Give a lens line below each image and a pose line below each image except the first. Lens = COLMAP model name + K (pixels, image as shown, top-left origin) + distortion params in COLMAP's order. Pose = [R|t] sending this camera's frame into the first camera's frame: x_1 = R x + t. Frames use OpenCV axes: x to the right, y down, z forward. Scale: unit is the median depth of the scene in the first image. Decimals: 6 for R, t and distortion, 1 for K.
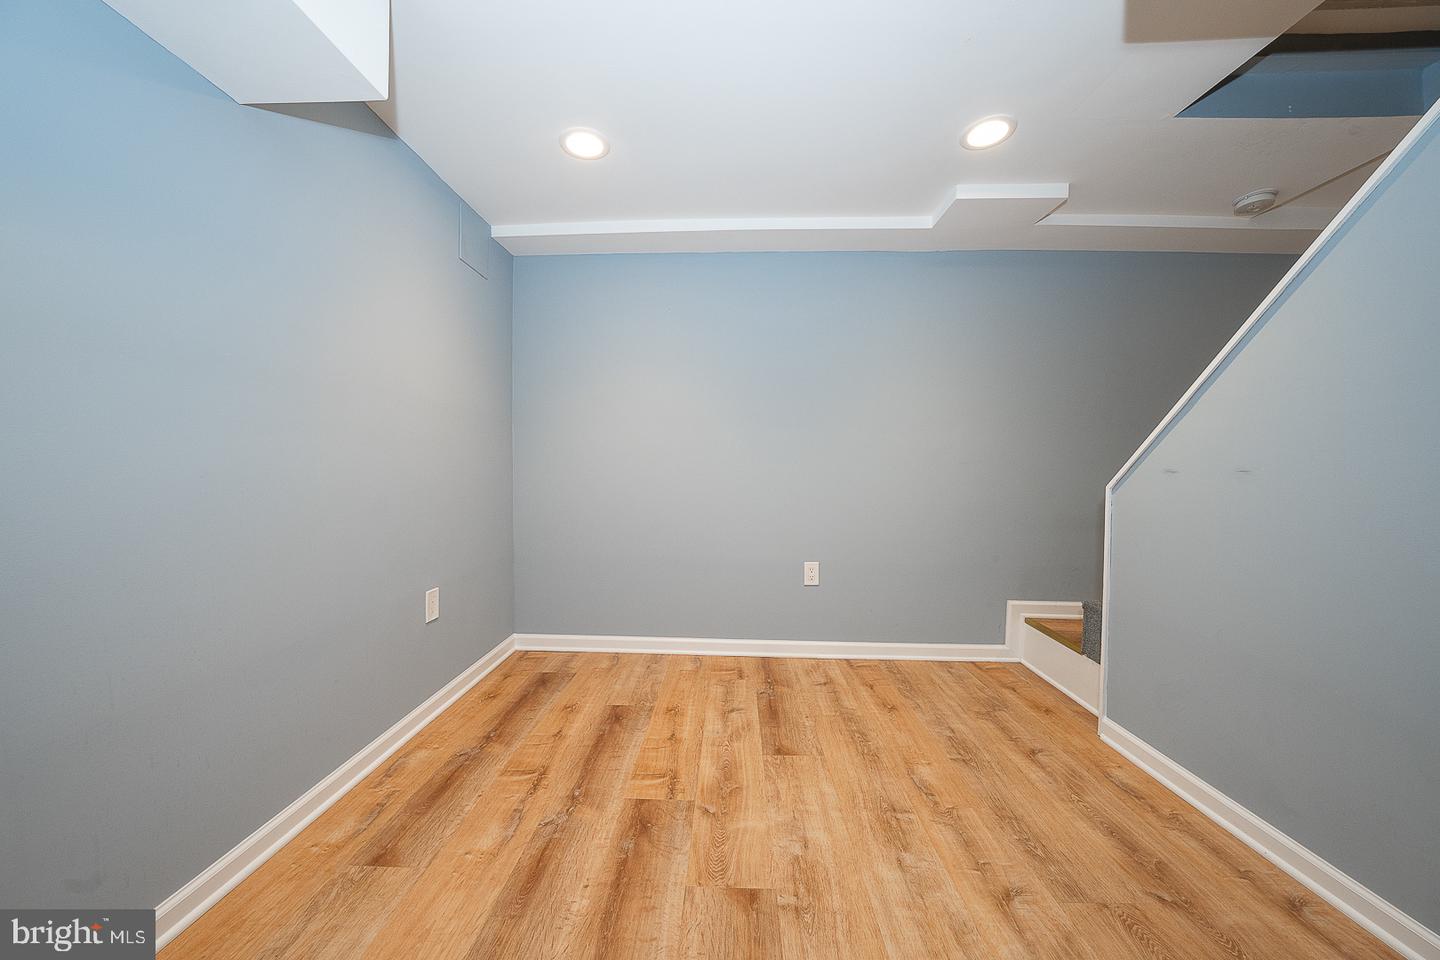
lens RADIAL K [[497.6, 0, 720.0], [0, 497.6, 480.0], [0, 0, 1]] dist [-0.012612, -0.000065]
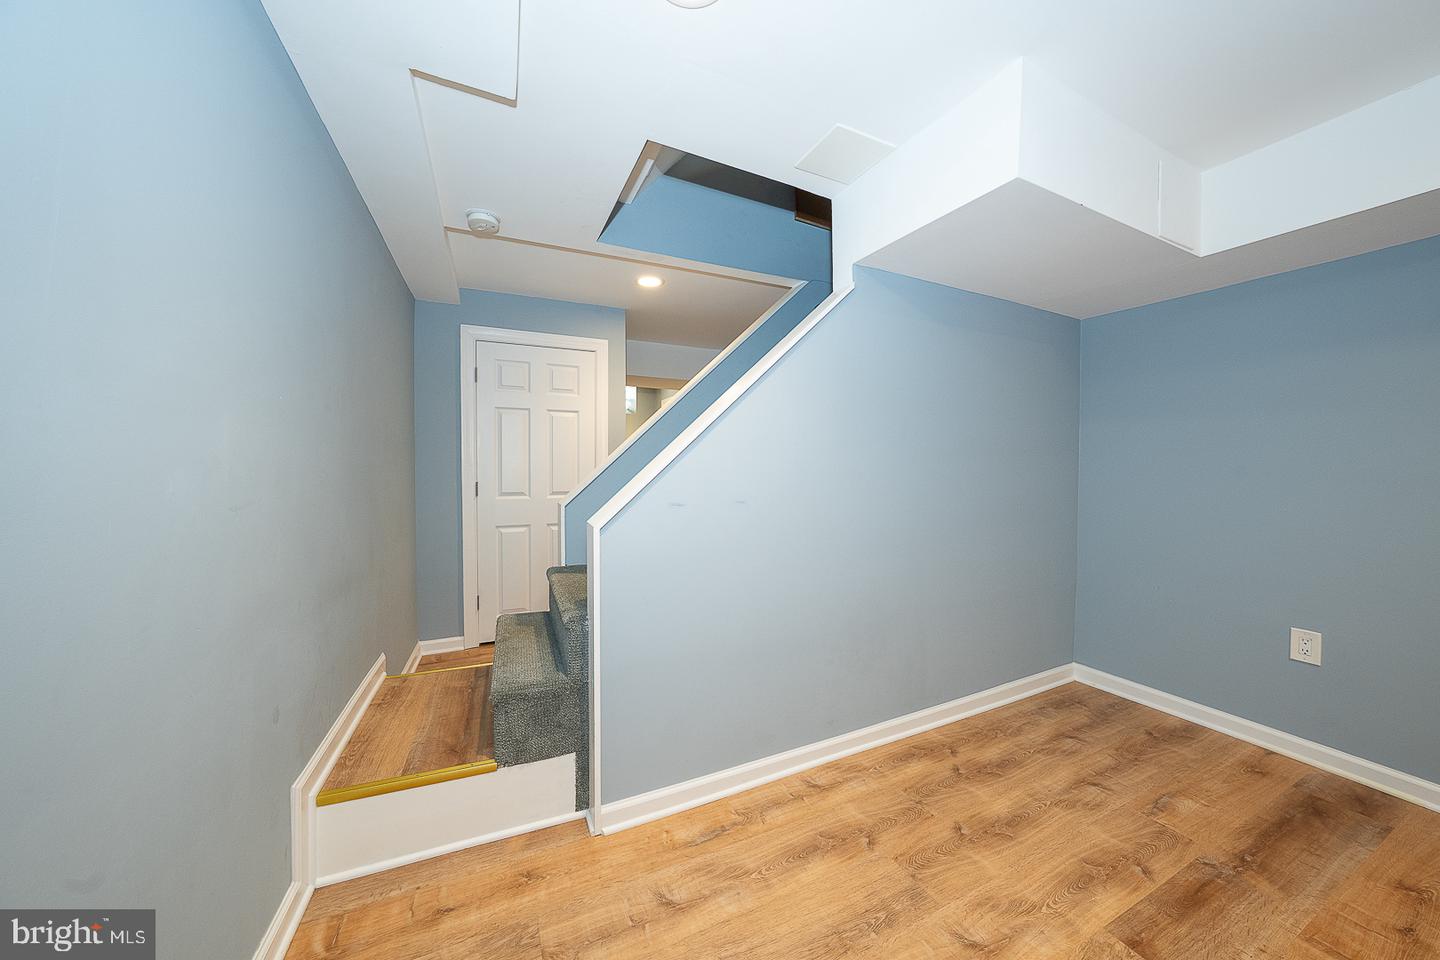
lens RADIAL K [[497.6, 0, 720.0], [0, 497.6, 480.0], [0, 0, 1]] dist [-0.012612, -0.000065]
pose [[-0.471742, -0.030716, 0.881202, -0.019268], [-0.000389, 0.999400, 0.034628, -0.100843], [-0.881737, 0.015992, -0.471471, 1.370451]]
